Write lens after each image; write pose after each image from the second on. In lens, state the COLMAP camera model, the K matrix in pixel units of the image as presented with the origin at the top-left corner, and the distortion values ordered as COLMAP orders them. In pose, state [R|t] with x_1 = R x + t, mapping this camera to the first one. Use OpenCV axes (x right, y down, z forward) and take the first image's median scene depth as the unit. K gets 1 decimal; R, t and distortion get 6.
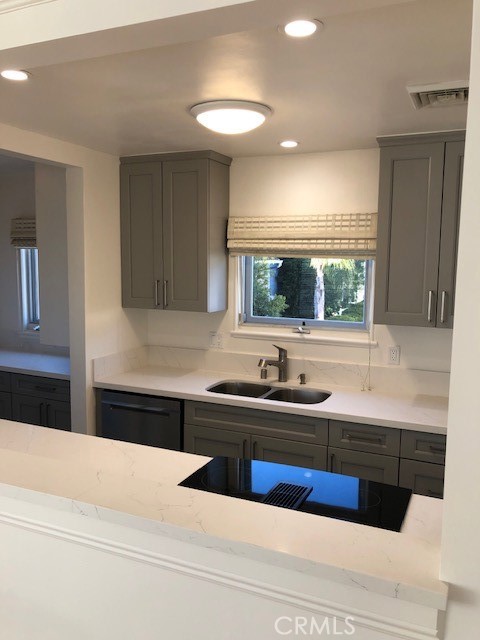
lens RADIAL K [[543.5, 0, 235.8], [0, 543.5, 321.2], [0, 0, 1]] dist [0.157900, -0.471830]
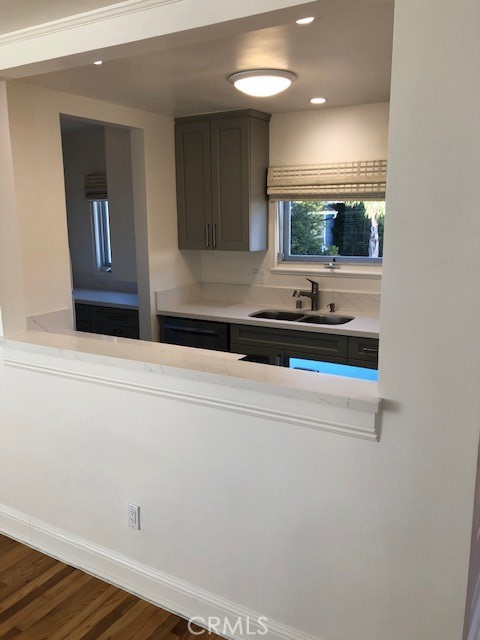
lens RADIAL K [[543.5, 0, 235.8], [0, 543.5, 321.2], [0, 0, 1]] dist [0.157900, -0.471830]
pose [[0.994059, -0.002124, -0.108823, 0.044716], [0.010793, 0.996805, 0.079139, 0.040031], [0.108307, -0.079843, 0.990906, -0.175664]]
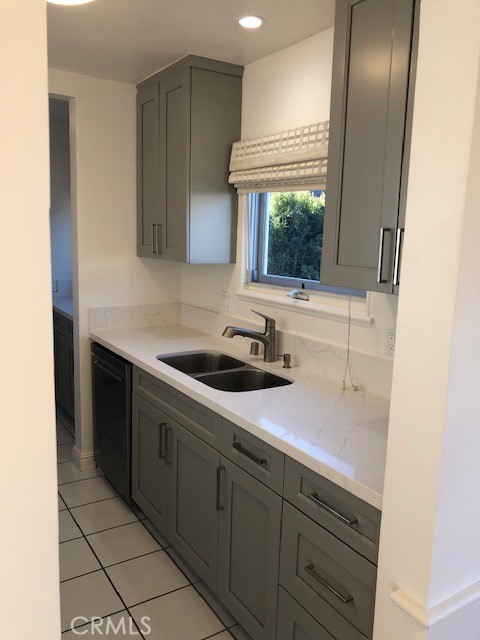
lens RADIAL K [[529.3, 0, 240.5], [0, 529.3, 321.3], [0, 0, 1]] dist [0.007493, 0.001756]
pose [[0.840374, 0.101005, -0.532512, 0.433693], [-0.082157, 0.994869, 0.059048, 0.016769], [0.535744, -0.005873, 0.844360, 0.374827]]
